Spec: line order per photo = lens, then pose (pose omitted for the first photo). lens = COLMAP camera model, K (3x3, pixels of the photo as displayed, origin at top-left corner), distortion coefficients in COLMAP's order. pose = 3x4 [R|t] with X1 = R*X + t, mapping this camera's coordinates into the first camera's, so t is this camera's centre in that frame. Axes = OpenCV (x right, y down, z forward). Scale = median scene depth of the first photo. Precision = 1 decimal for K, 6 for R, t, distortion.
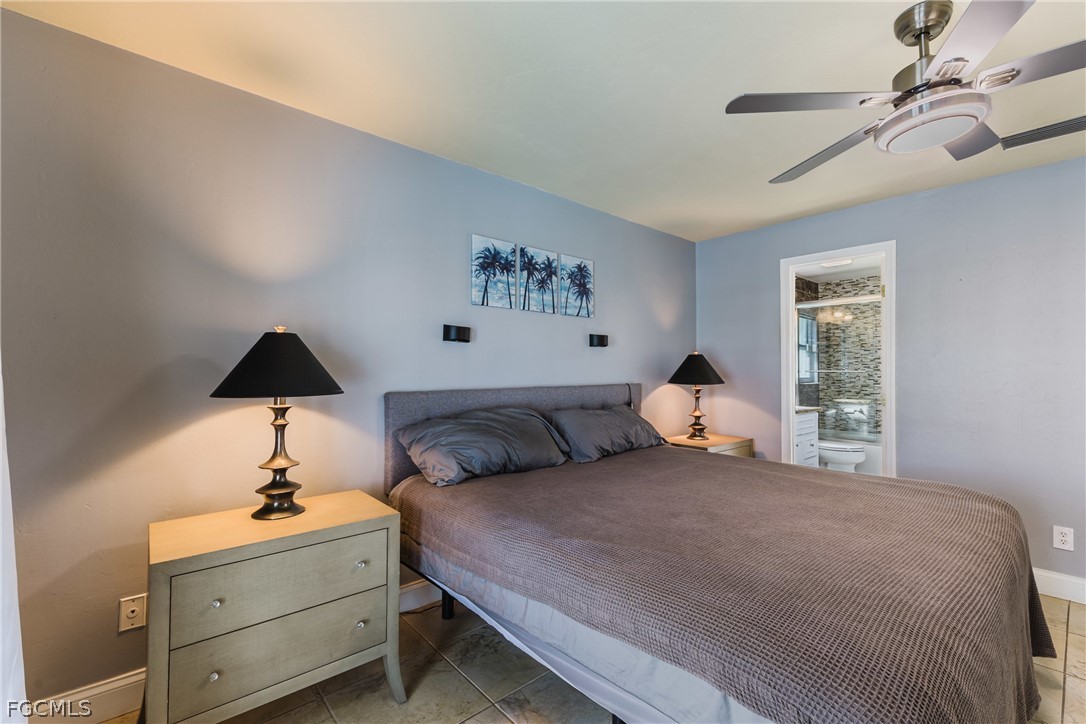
lens RADIAL K [[468.9, 0, 545.1], [0, 468.9, 362.2], [0, 0, 1]] dist [0.012967, -0.003124]
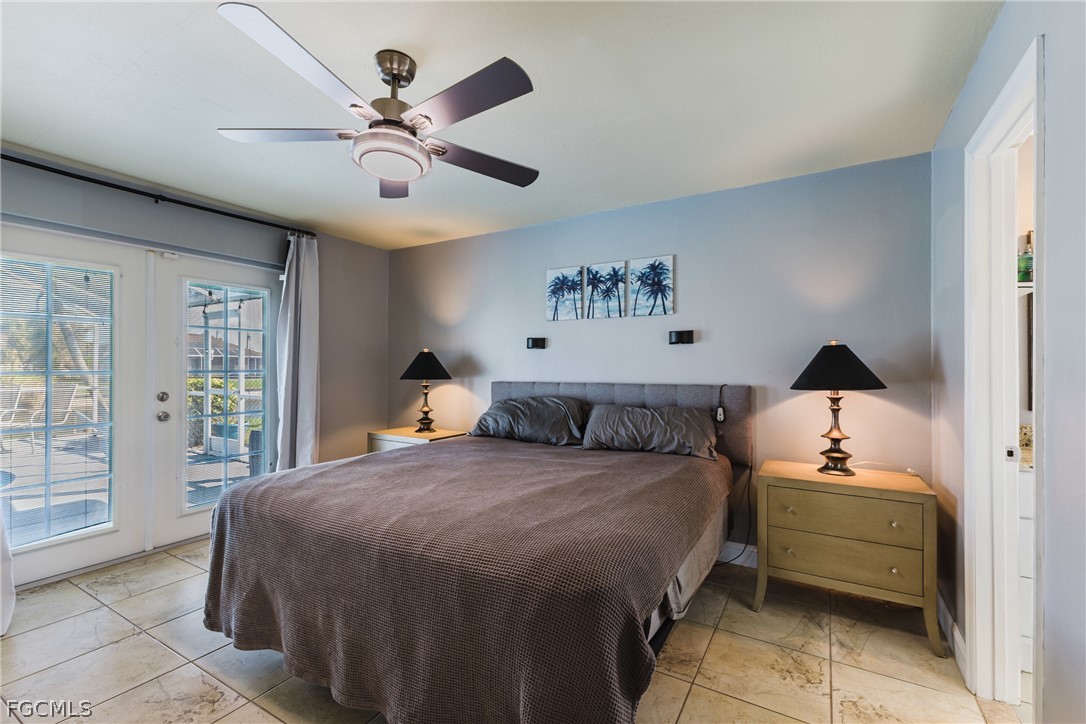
lens RADIAL K [[468.9, 0, 550.2], [0, 468.9, 360.0], [0, 0, 1]] dist [0.012967, -0.003124]
pose [[0.312334, -0.004682, -0.949961, 0.994470], [0.023493, 0.999720, 0.002797, -0.009553], [0.949682, -0.023191, 0.312356, 0.486974]]
